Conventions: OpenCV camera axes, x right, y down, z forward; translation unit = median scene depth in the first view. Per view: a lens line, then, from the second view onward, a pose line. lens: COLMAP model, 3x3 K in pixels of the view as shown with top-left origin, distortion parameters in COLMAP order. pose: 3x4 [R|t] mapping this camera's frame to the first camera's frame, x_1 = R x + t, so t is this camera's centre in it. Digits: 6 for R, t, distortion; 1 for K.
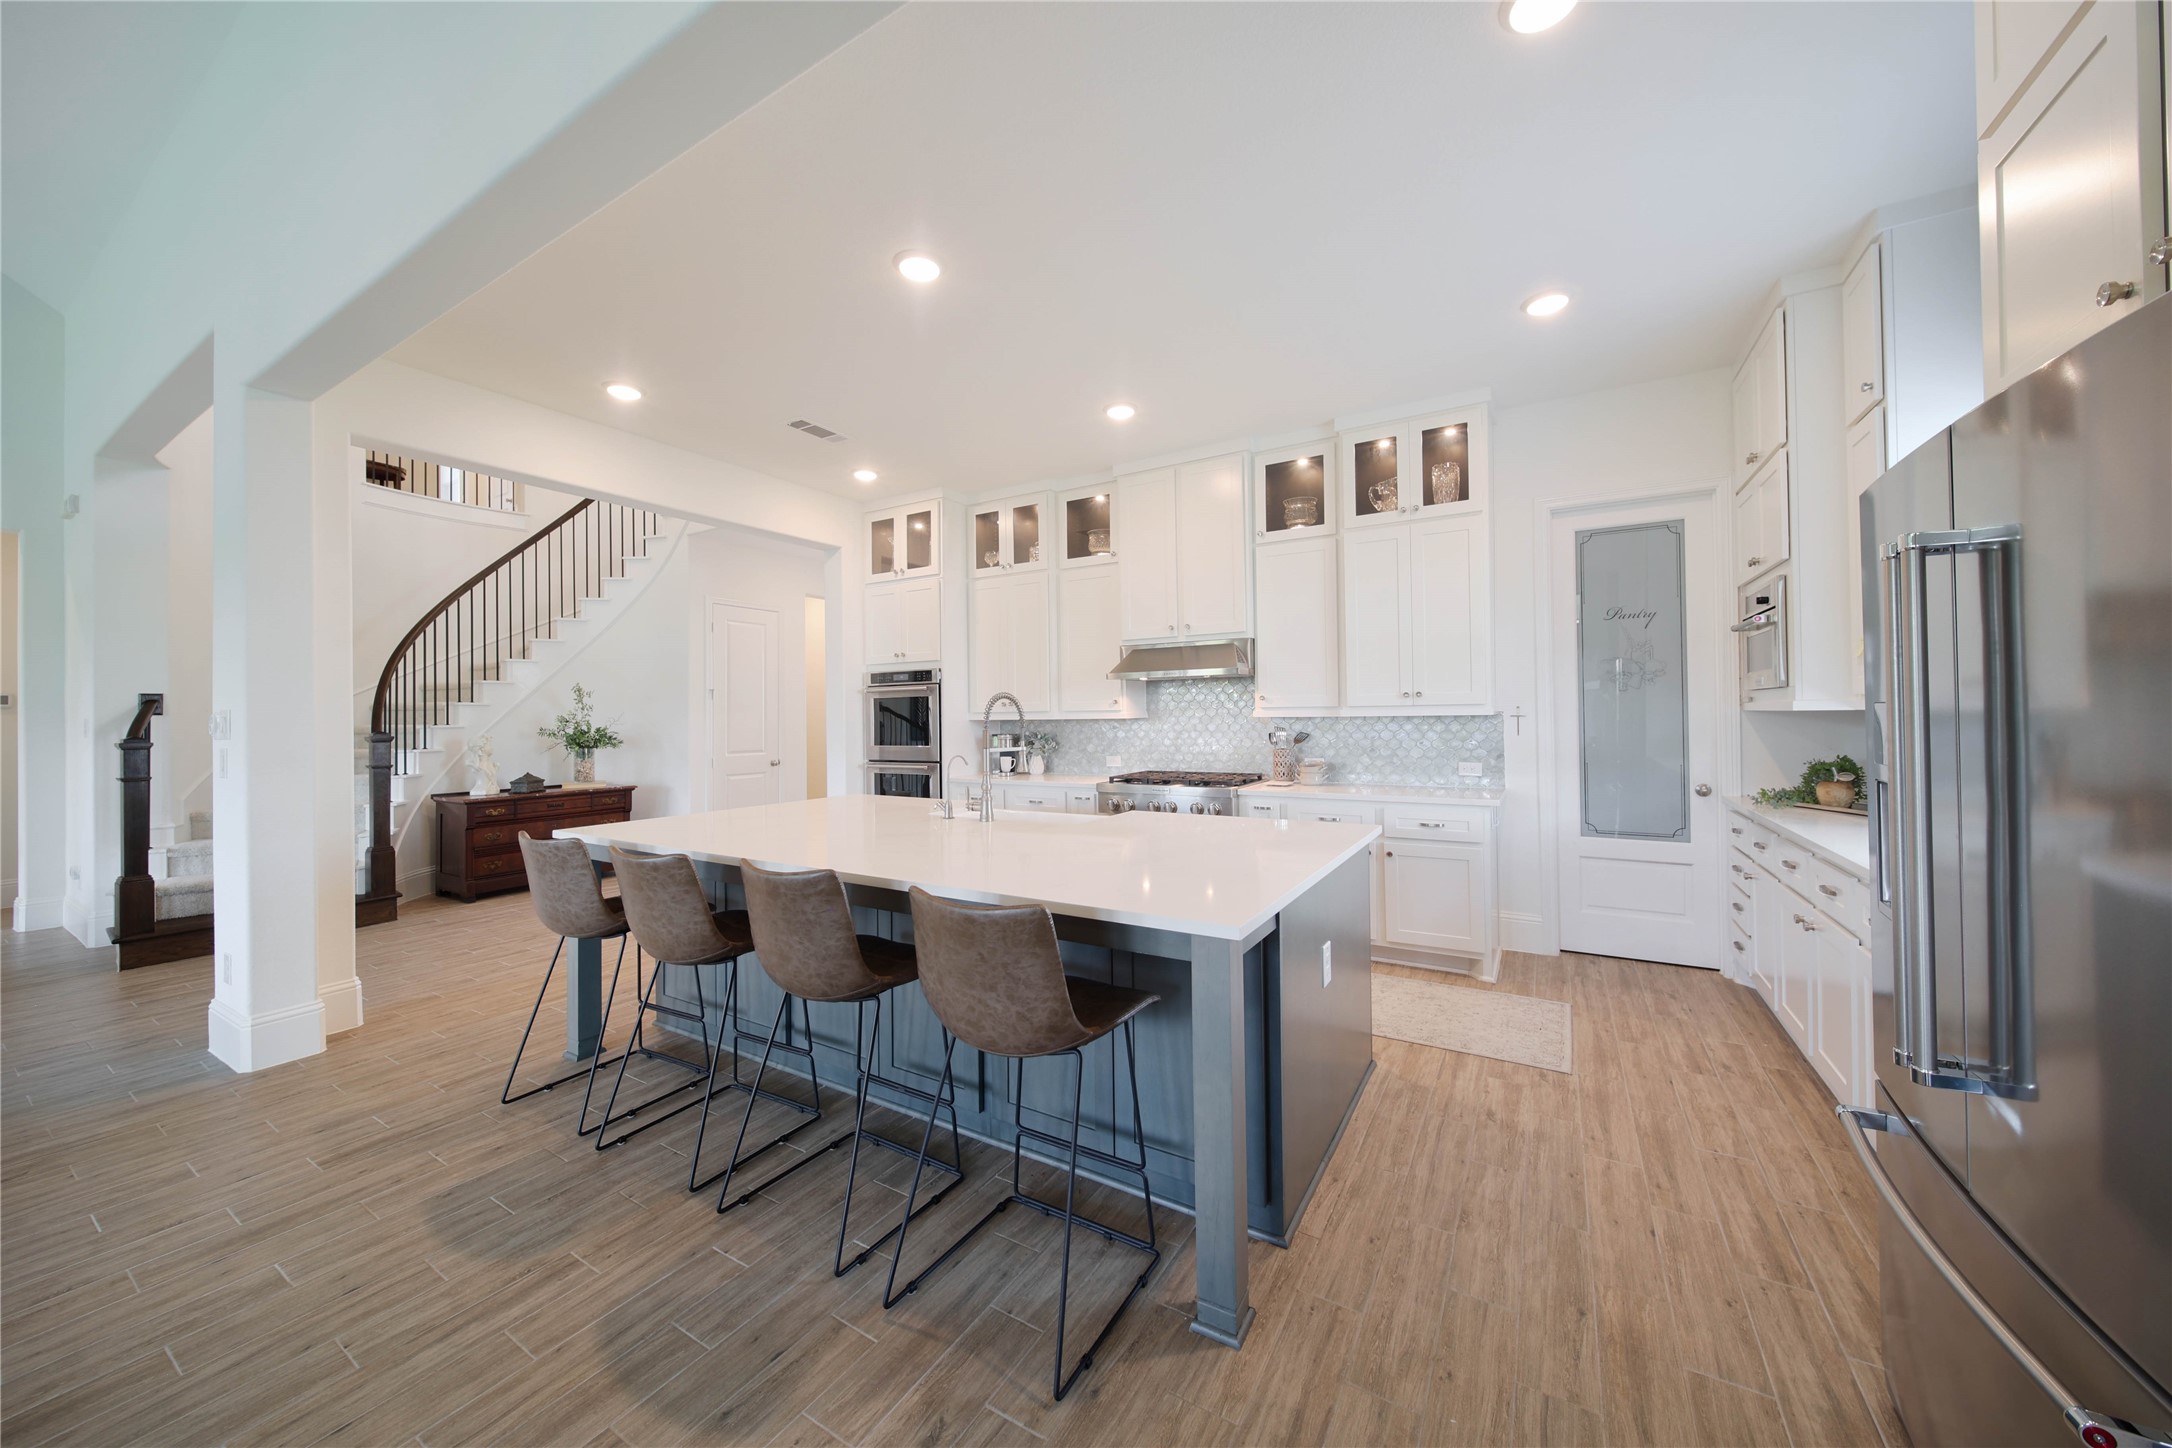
lens RADIAL K [[761.5, 0, 1090.8], [0, 761.5, 709.5], [0, 0, 1]] dist [-0.000108, -0.000767]
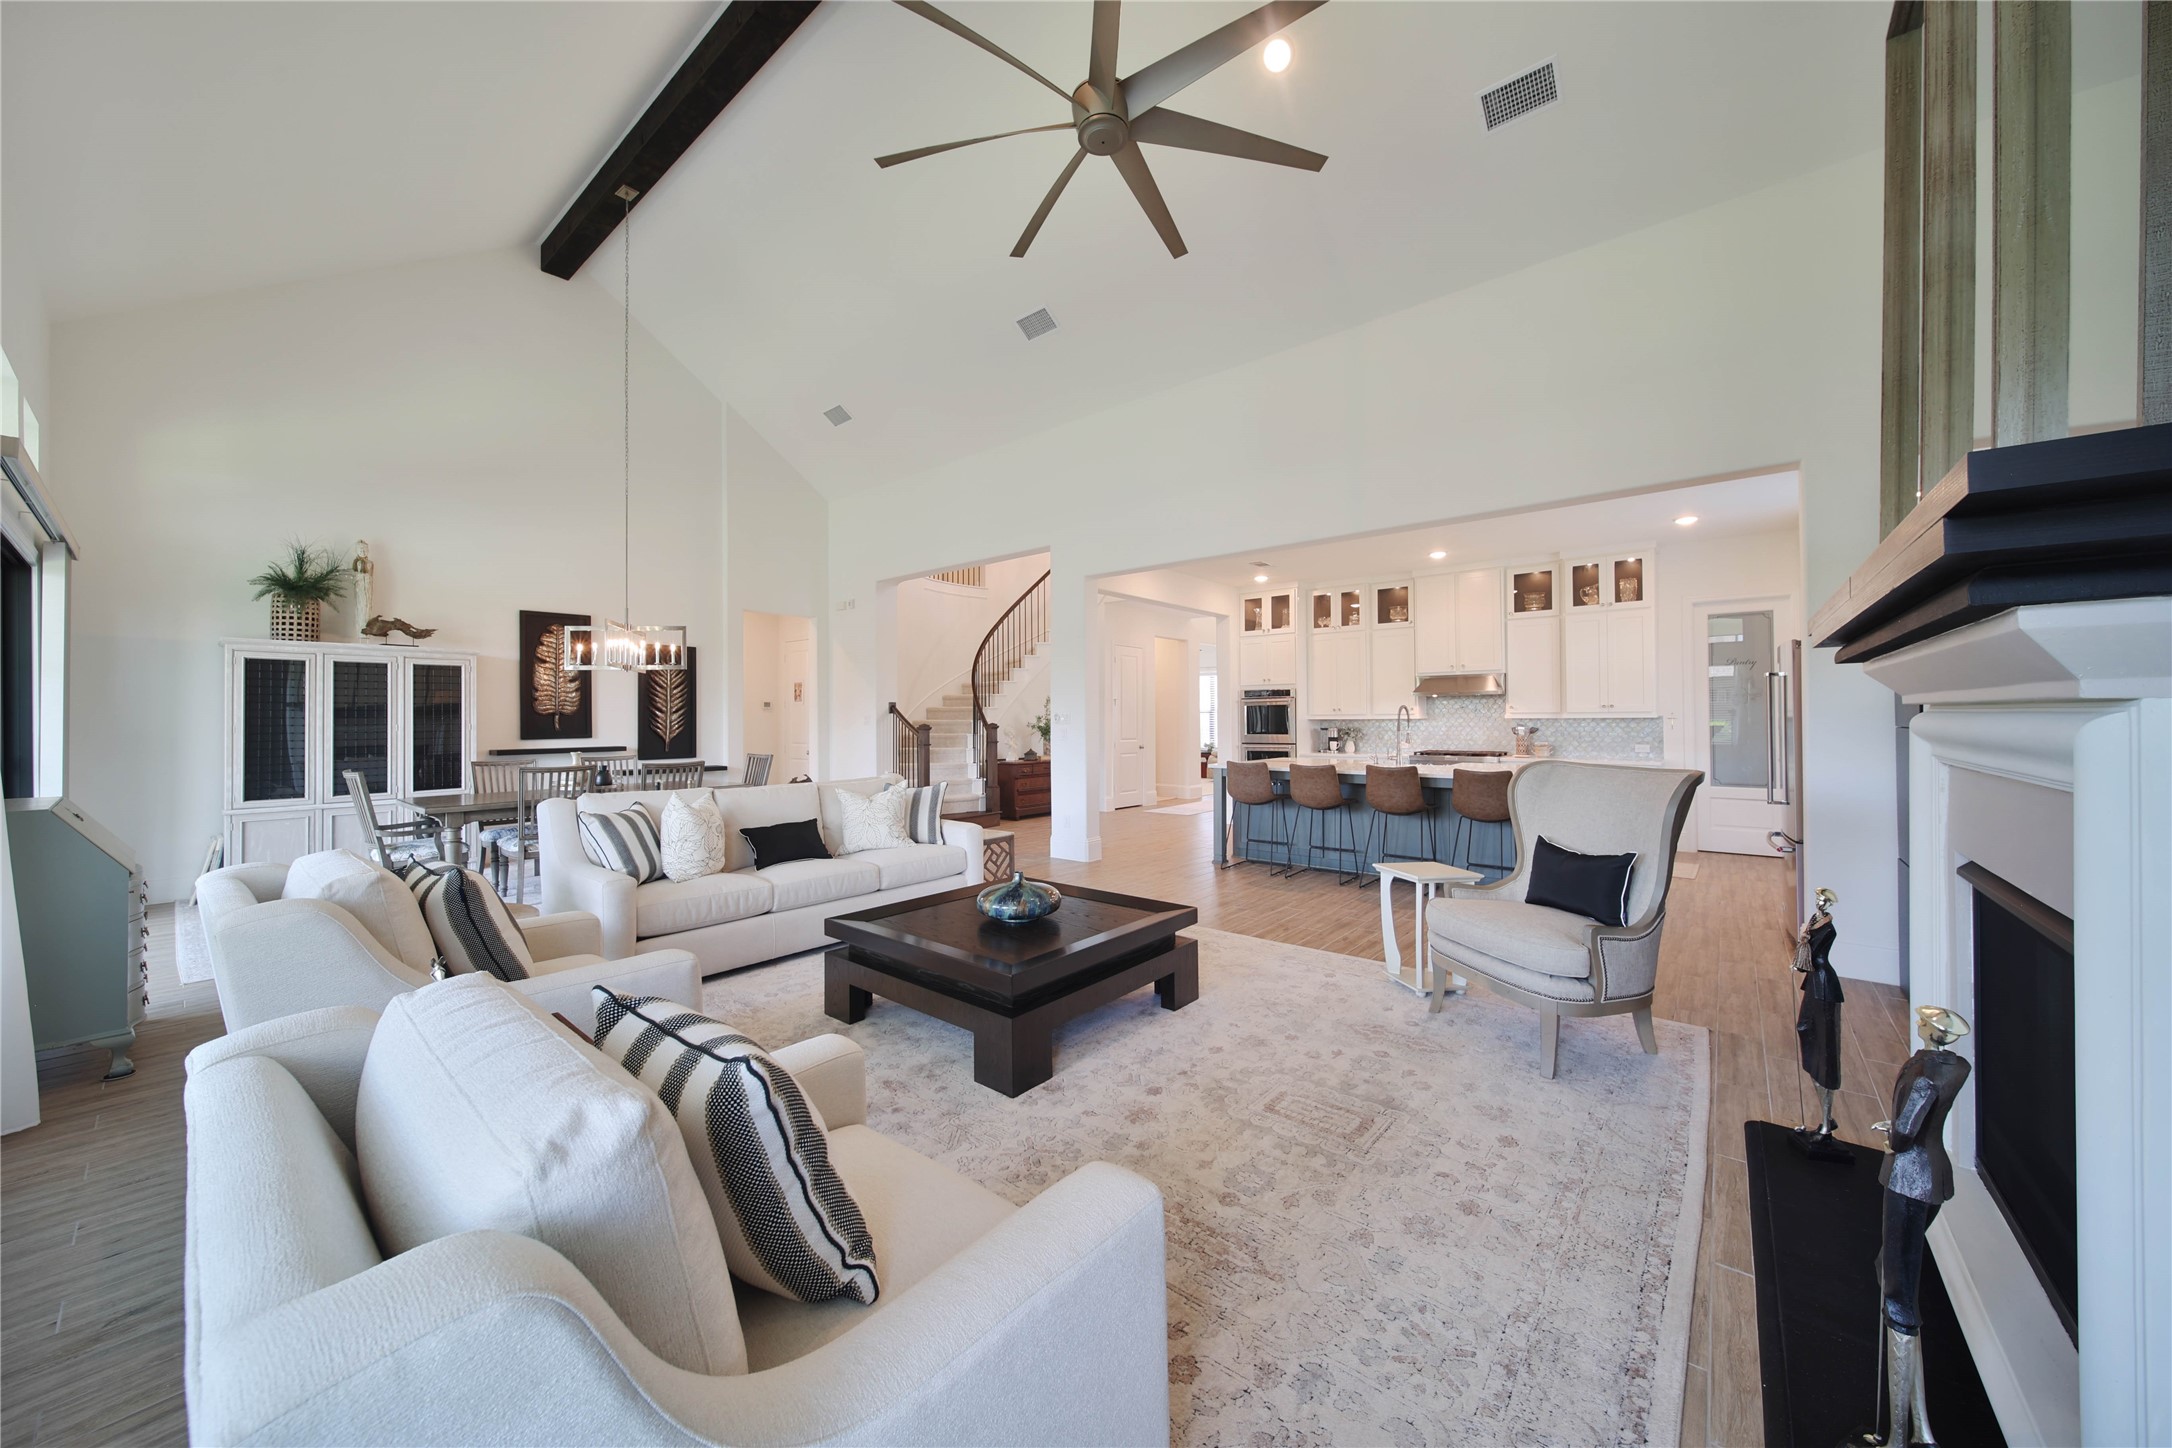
lens RADIAL K [[761.5, 0, 1090.8], [0, 761.5, 709.5], [0, 0, 1]] dist [-0.000108, -0.000767]
pose [[0.988654, 0.002841, -0.150182, -0.526257], [-0.003098, 0.999994, -0.001480, -0.004923], [0.150177, 0.001928, 0.988657, -0.983850]]
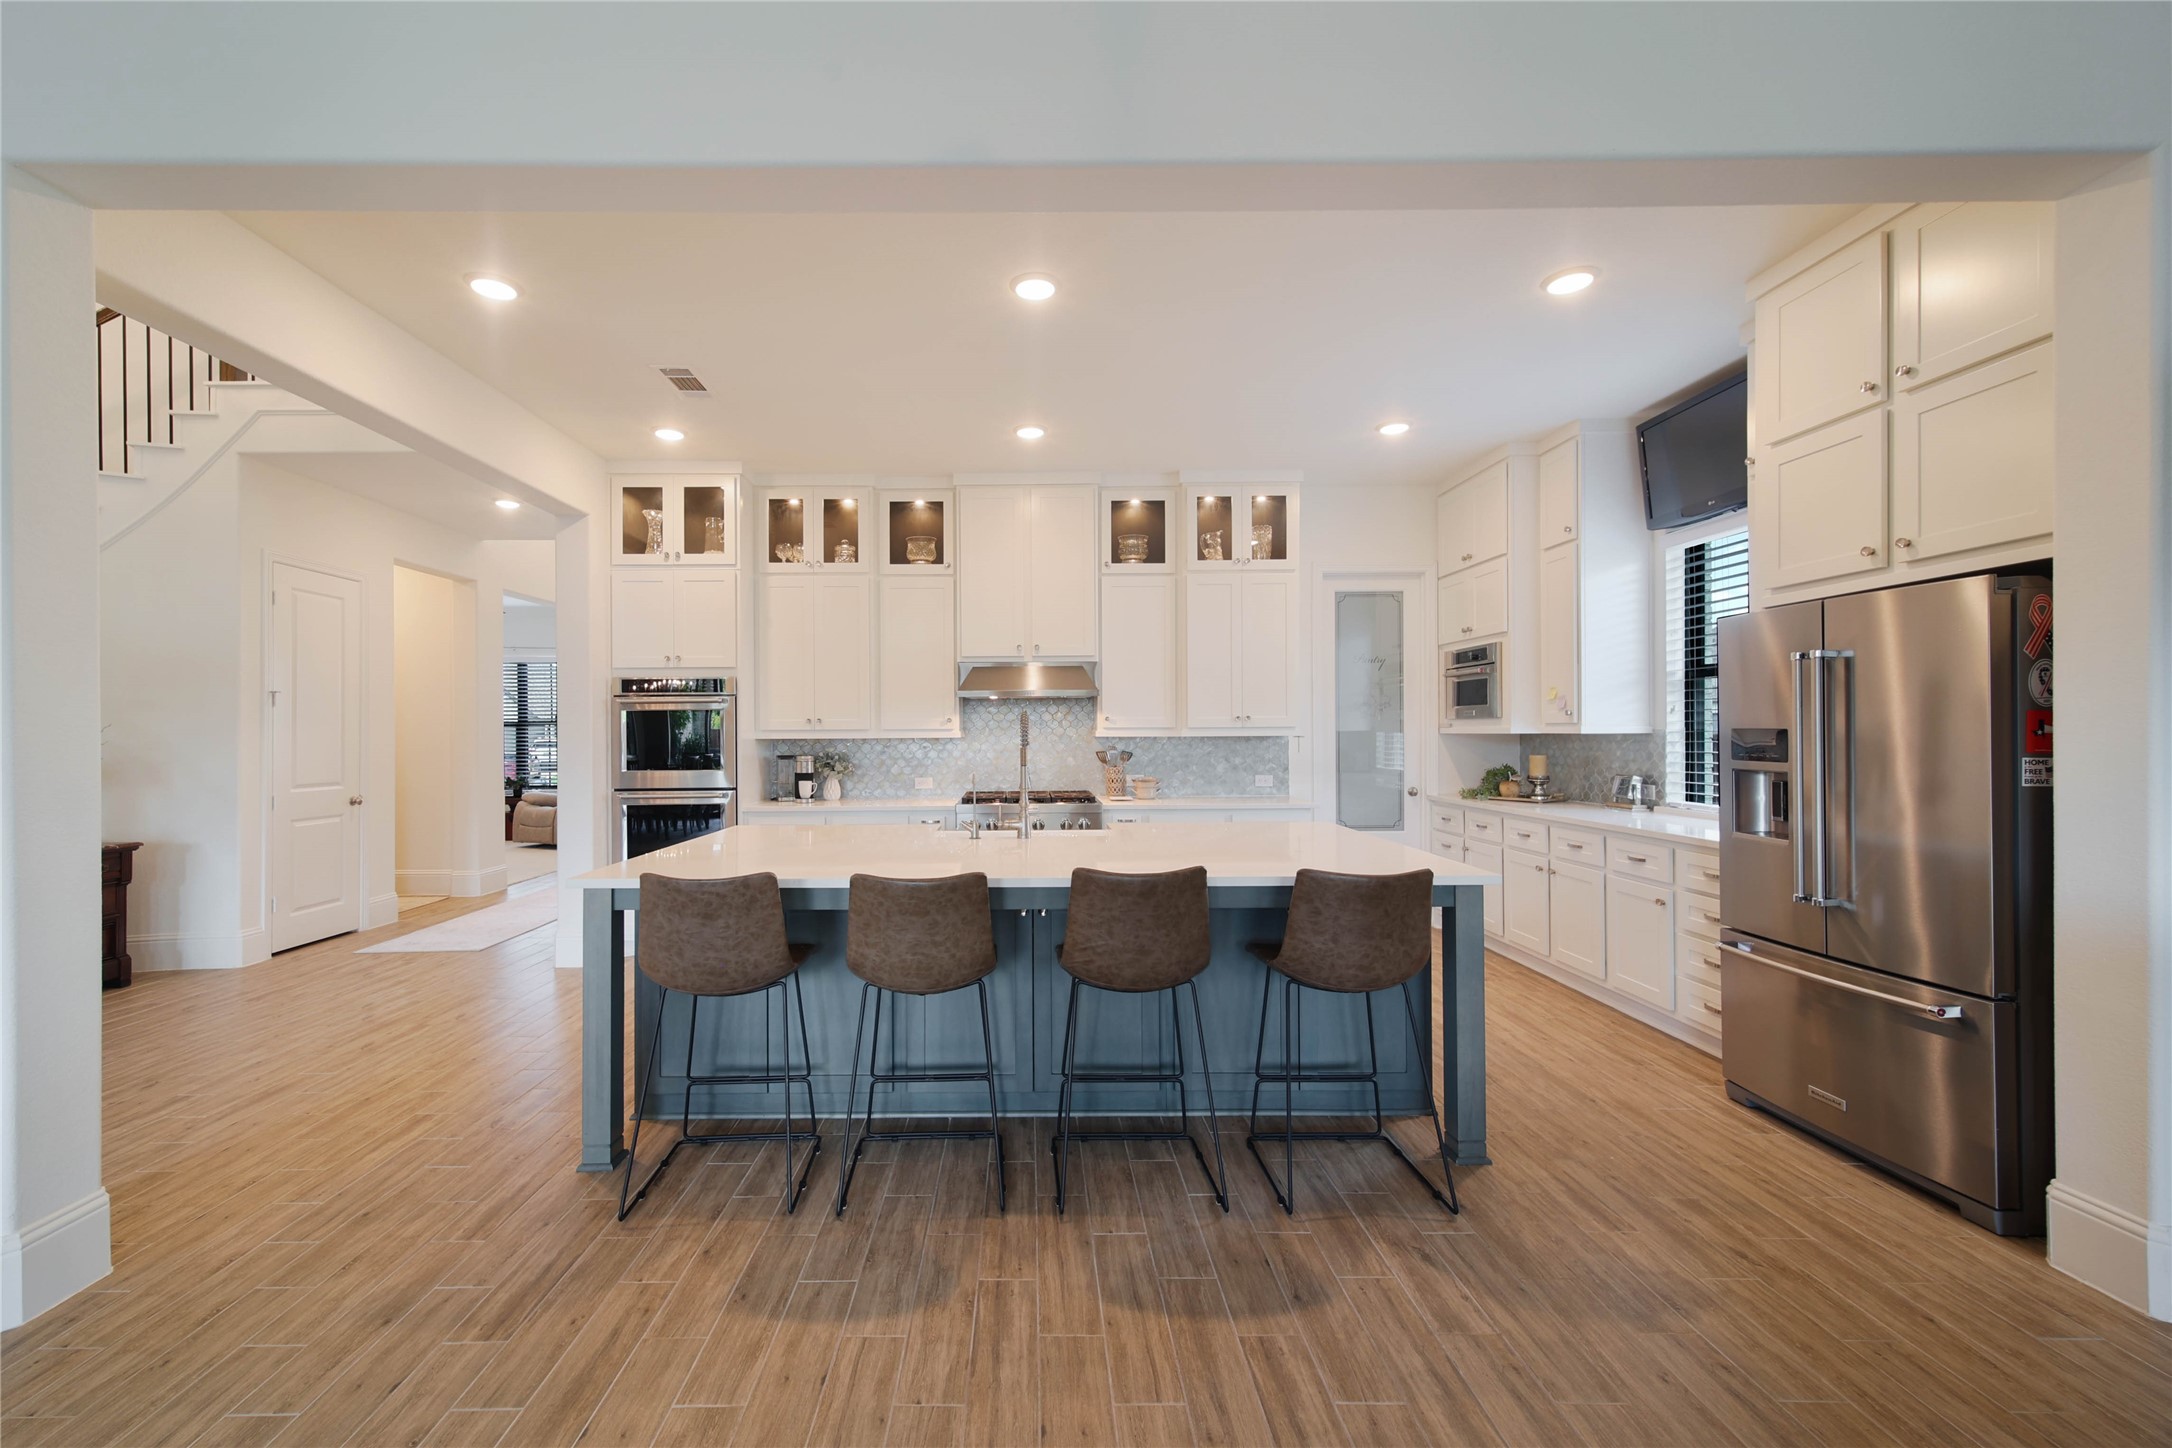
lens RADIAL K [[880.5, 0, 1027.2], [0, 880.5, 731.9], [0, 0, 1]] dist [0.013107, 0.000017]
pose [[0.857048, 0.007267, 0.515186, -0.567487], [-0.008607, 0.999963, 0.000213, 0.004569], [-0.515165, -0.004617, 0.857078, -0.000928]]
